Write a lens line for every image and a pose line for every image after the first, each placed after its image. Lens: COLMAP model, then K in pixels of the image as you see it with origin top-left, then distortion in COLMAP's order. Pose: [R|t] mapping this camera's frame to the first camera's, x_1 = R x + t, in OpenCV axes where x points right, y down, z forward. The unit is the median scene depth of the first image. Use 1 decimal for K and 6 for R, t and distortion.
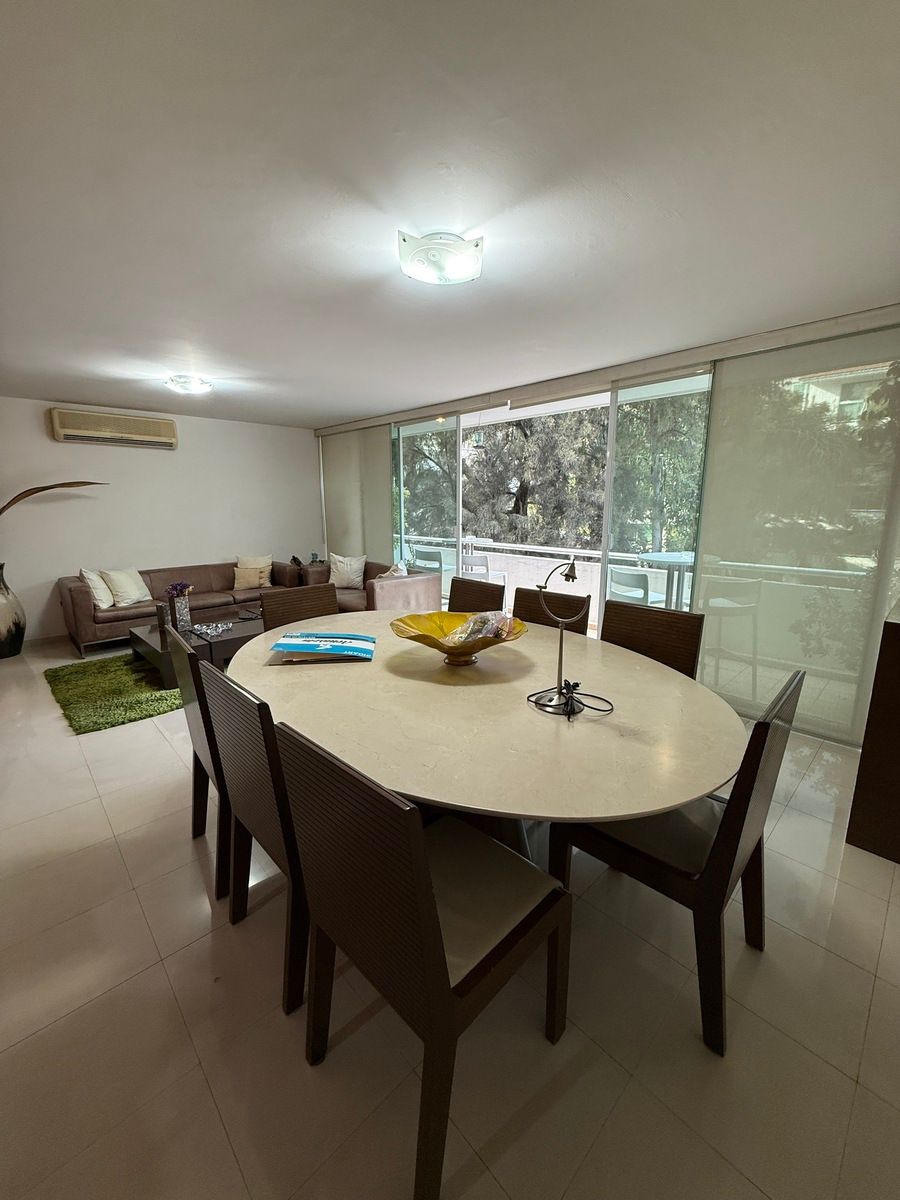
lens RADIAL K [[473.2, 0, 447.3], [0, 473.2, 594.6], [0, 0, 1]] dist [-0.002743, 0.000253]
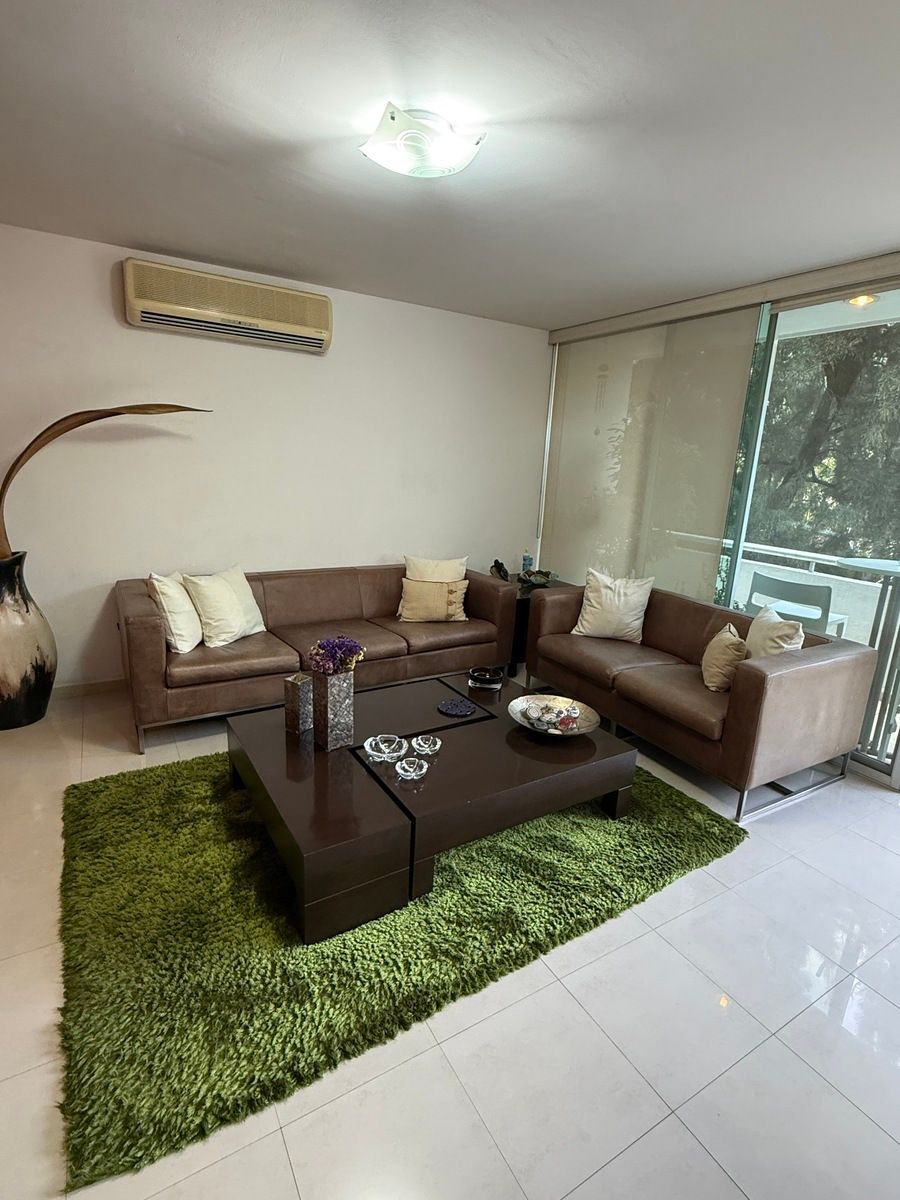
lens RADIAL K [[594.5, 0, 450.4], [0, 594.5, 601.0], [0, 0, 1]] dist [-0.003218, 0.000371]
pose [[0.972039, 0.100132, -0.212398, -0.273268], [-0.093052, 0.994728, 0.043101, -0.071715], [0.215594, -0.022132, 0.976232, 0.376454]]
